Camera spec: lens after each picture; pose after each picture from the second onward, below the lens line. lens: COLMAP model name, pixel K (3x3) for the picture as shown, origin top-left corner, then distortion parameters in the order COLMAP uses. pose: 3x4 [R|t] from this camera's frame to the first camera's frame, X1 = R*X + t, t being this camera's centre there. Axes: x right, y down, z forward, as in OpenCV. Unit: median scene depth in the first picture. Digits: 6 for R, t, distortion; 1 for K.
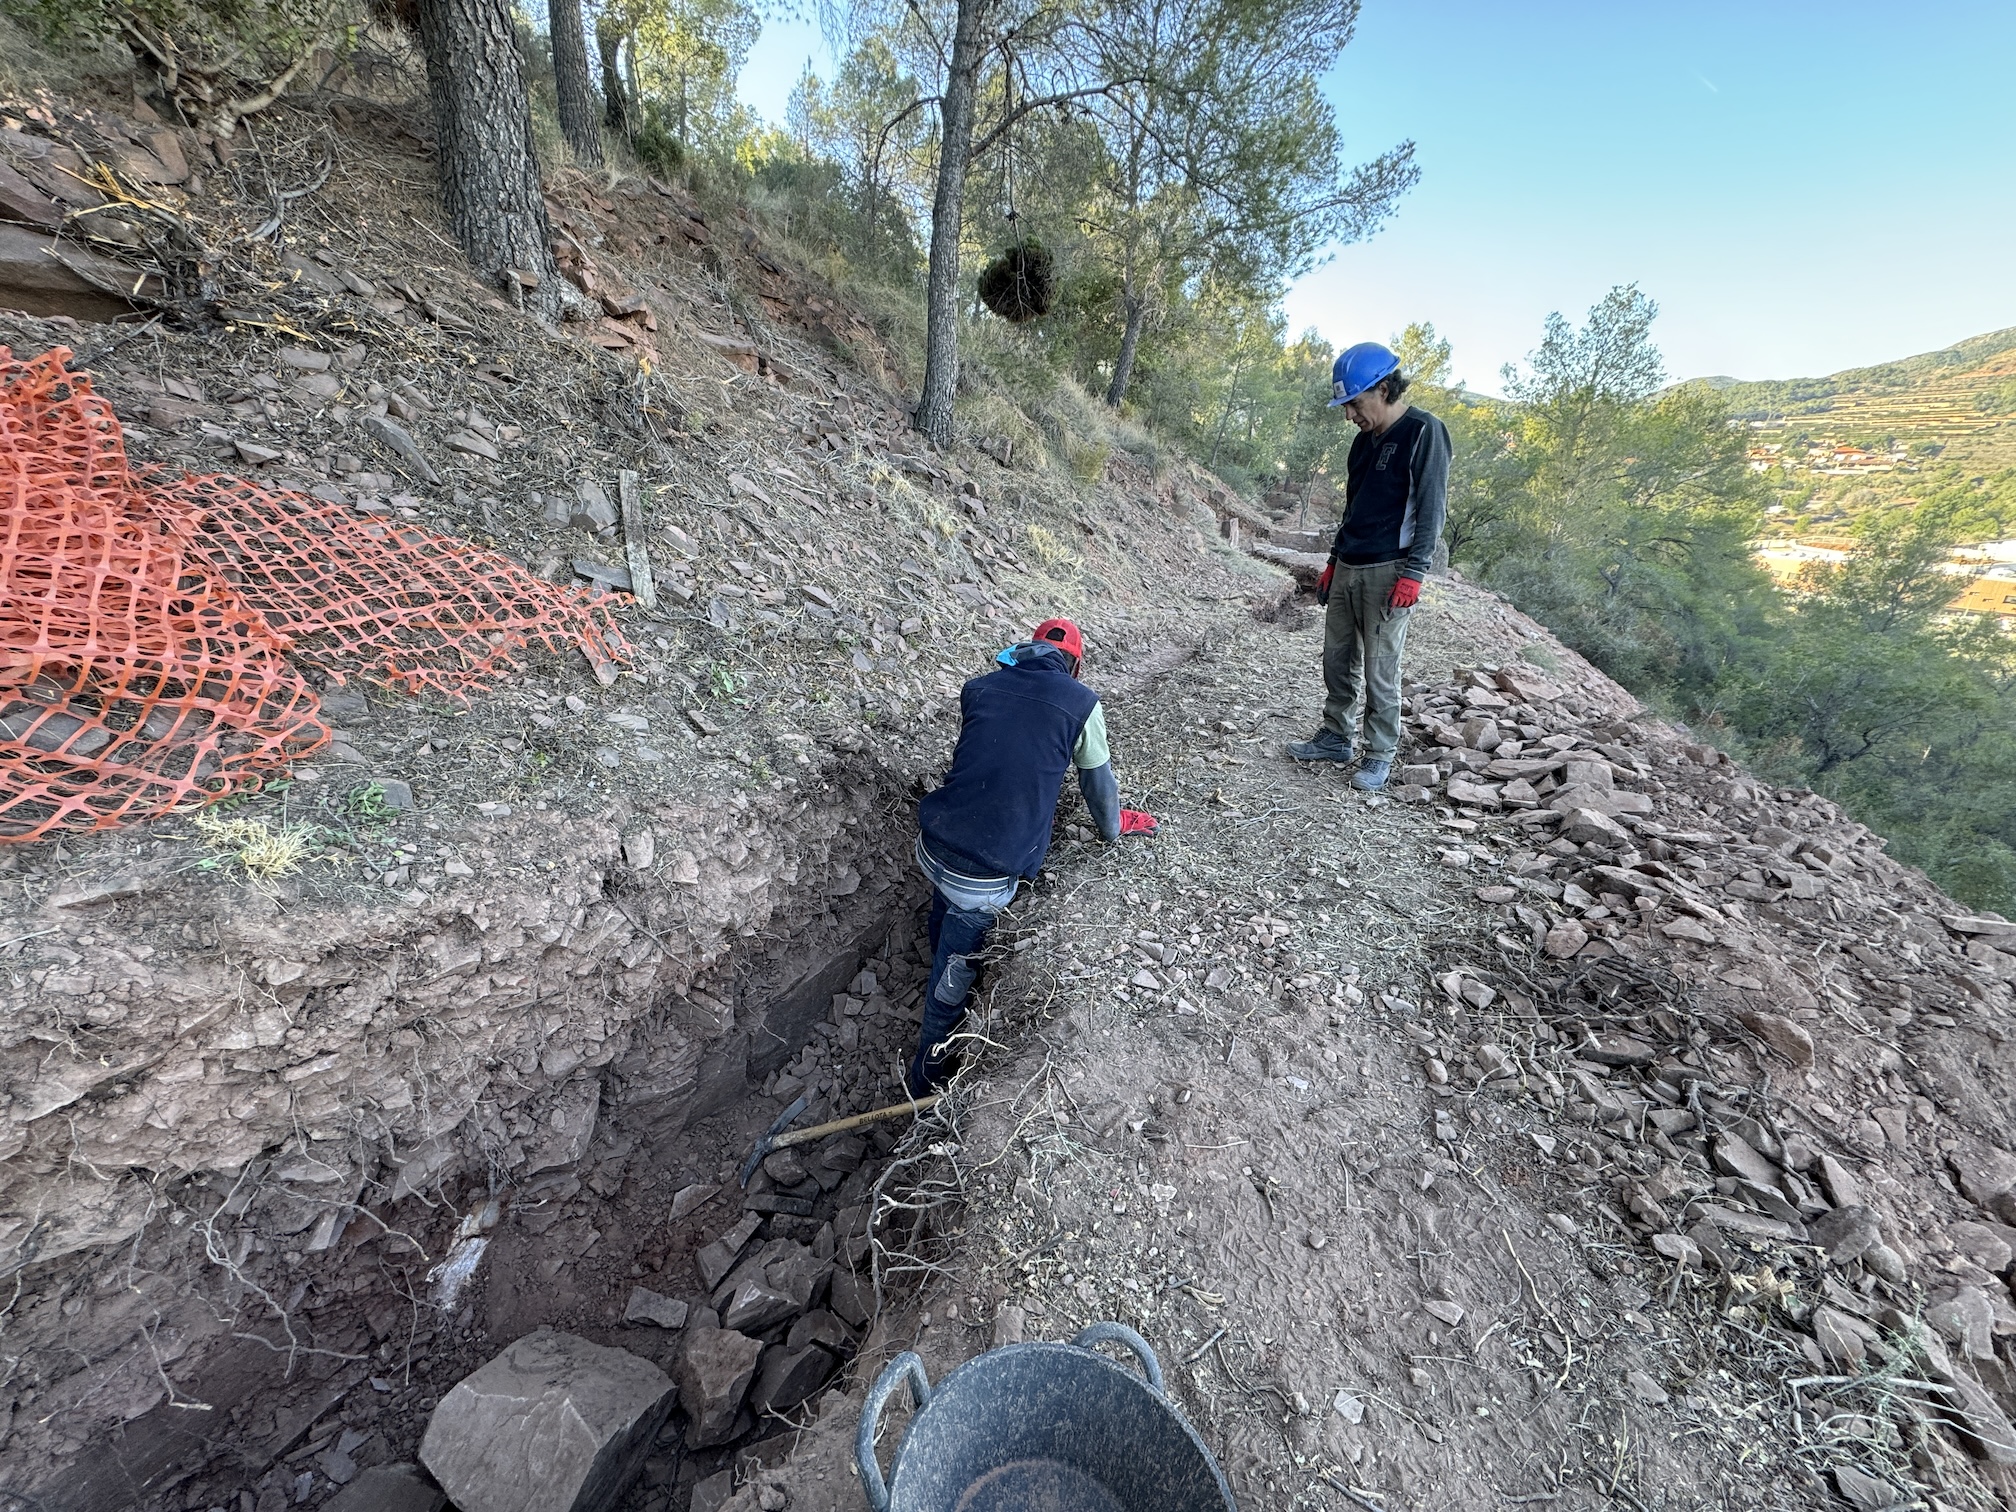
lens RADIAL K [[817.6, 0, 1008.0], [0, 817.6, 756.0], [0, 0, 1]] dist [-0.023456, -0.000060]
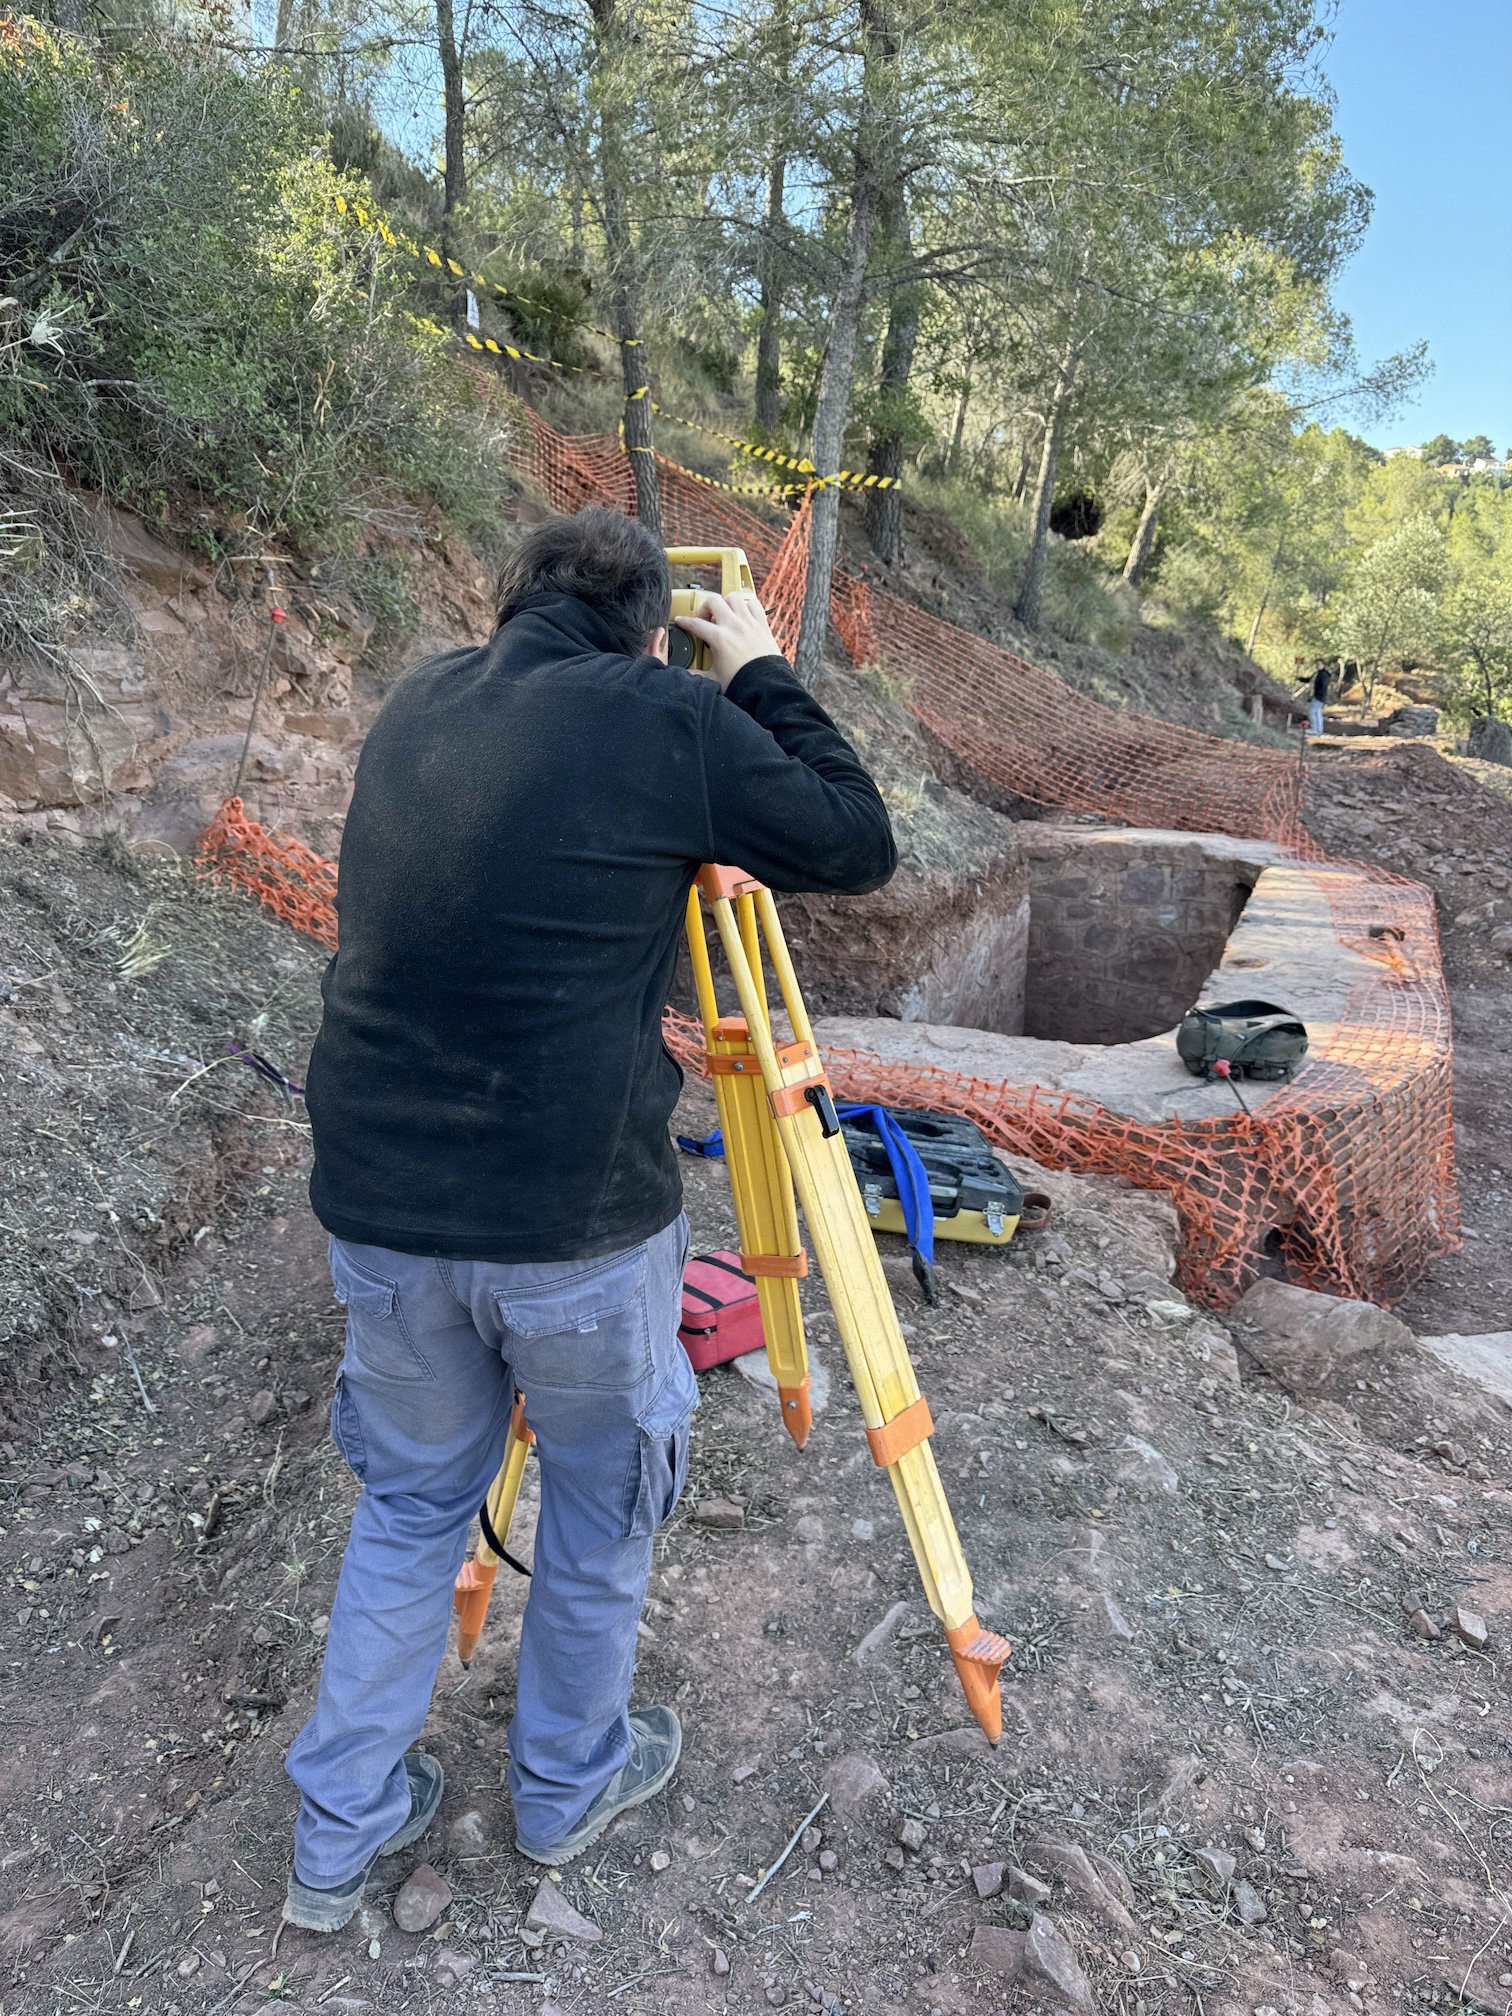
lens RADIAL K [[1429.9, 0, 756.0], [0, 1429.9, 1008.0], [0, 0, 1]] dist [0.094502, -0.140204]
pose [[0.994827, 0.023703, -0.098784, -0.359698], [-0.033245, 0.994817, -0.096091, 0.695179], [0.095995, 0.098878, 0.990459, -1.909219]]
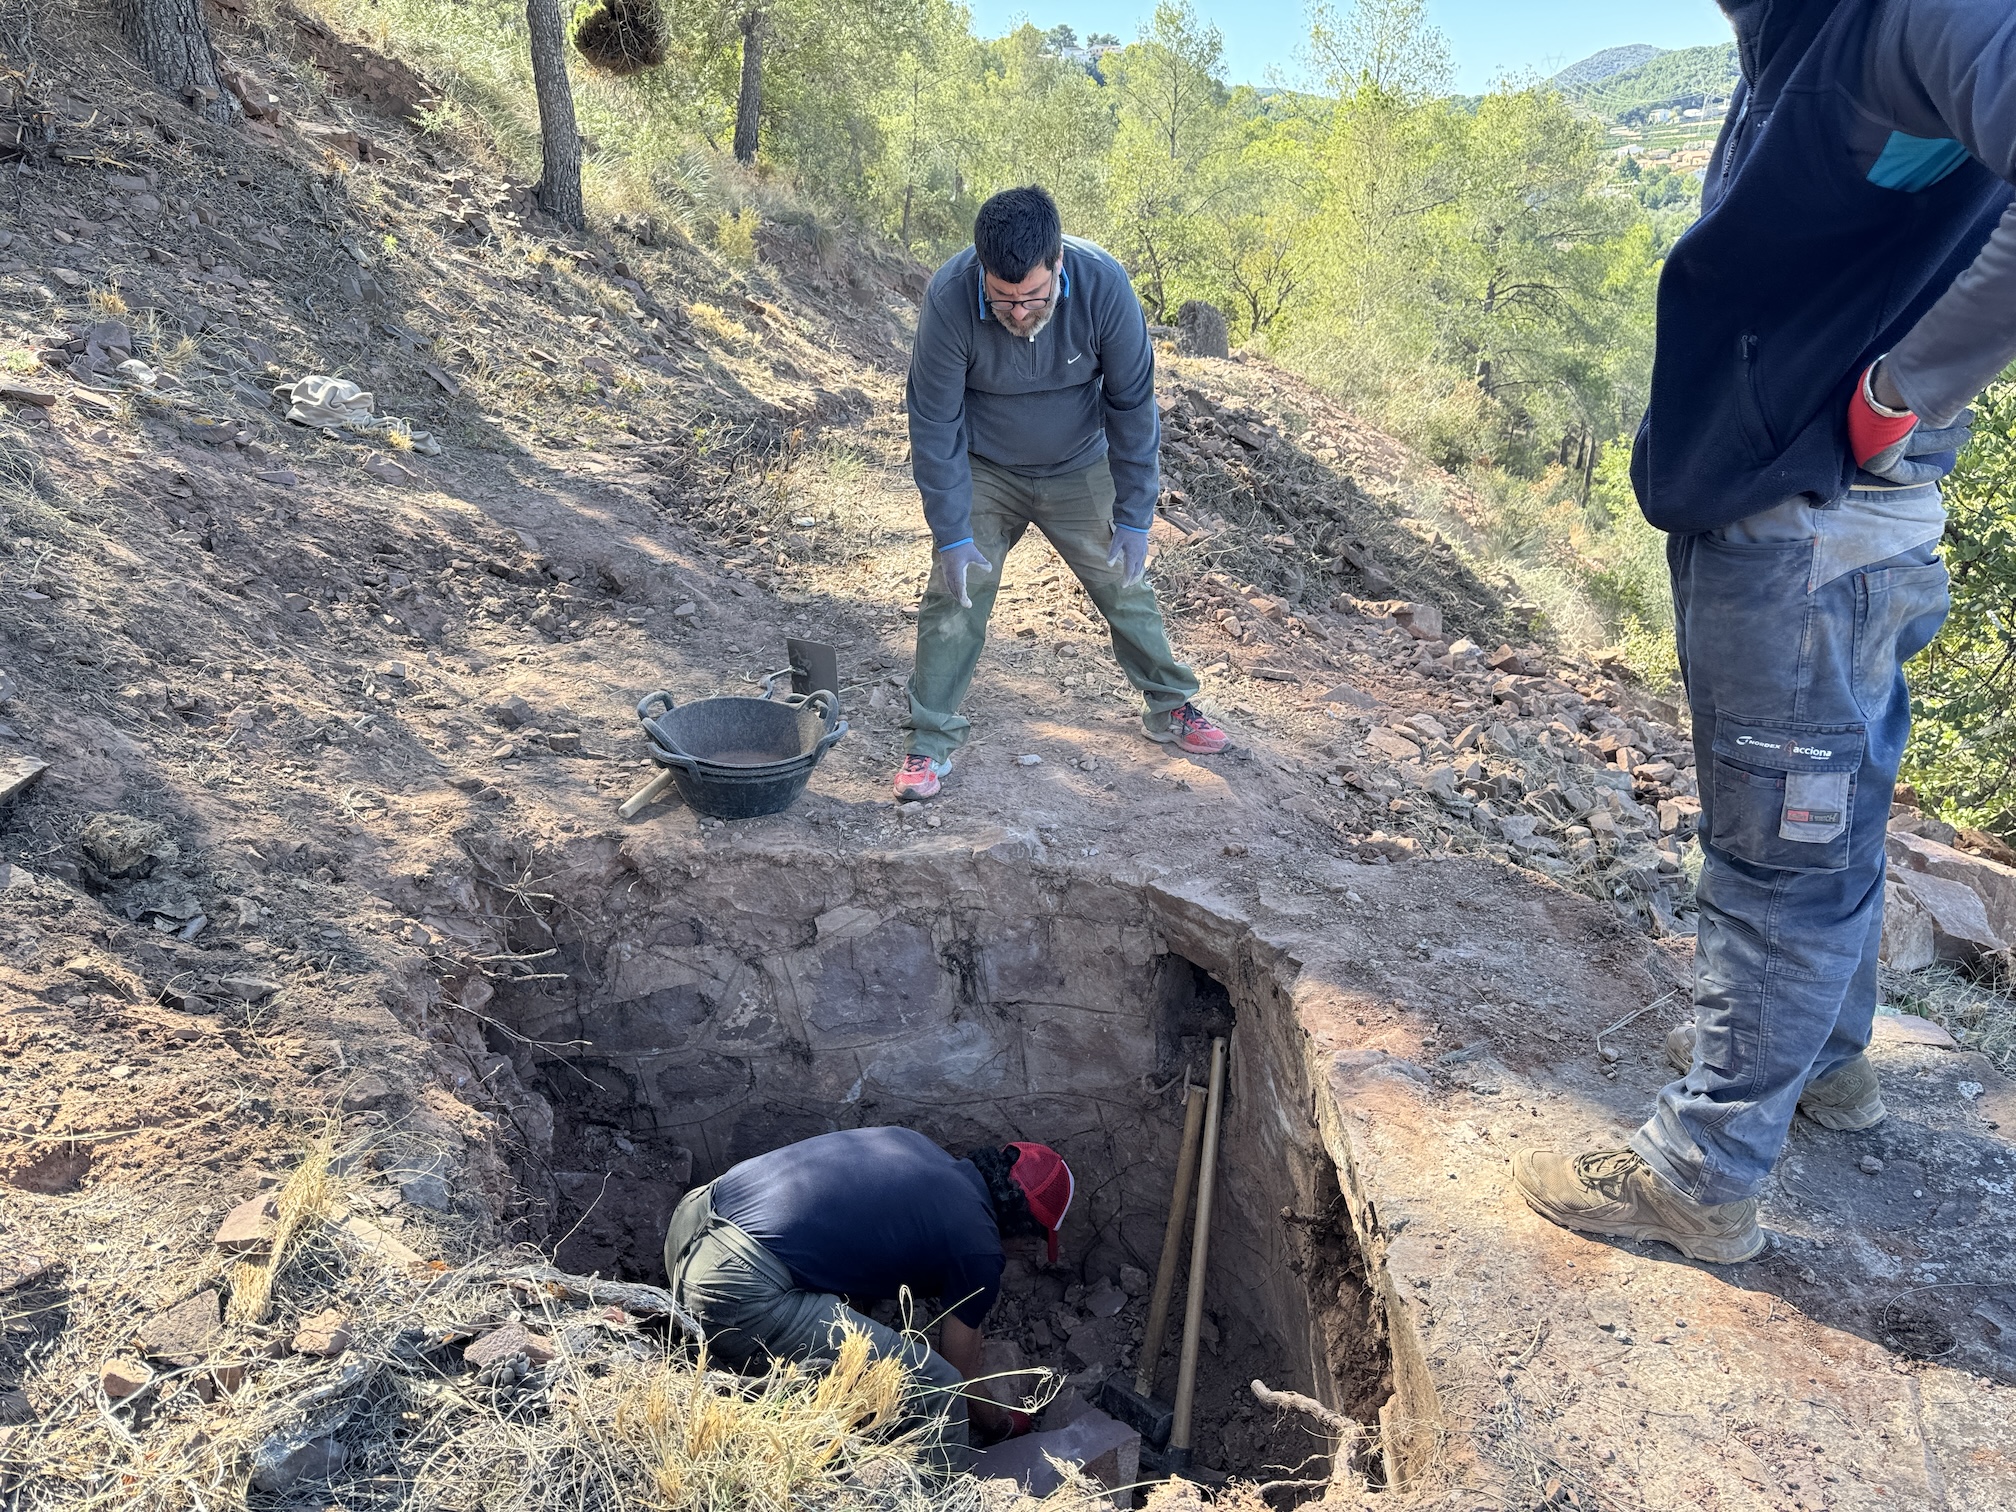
lens RADIAL K [[1429.9, 0, 1008.0], [0, 1429.9, 756.0], [0, 0, 1]] dist [0.094502, -0.140204]
pose [[0.953100, -0.178584, 0.244354, -0.140692], [0.181668, 0.983309, 0.010049, 0.289401], [-0.242070, 0.034813, 0.969634, -0.708861]]
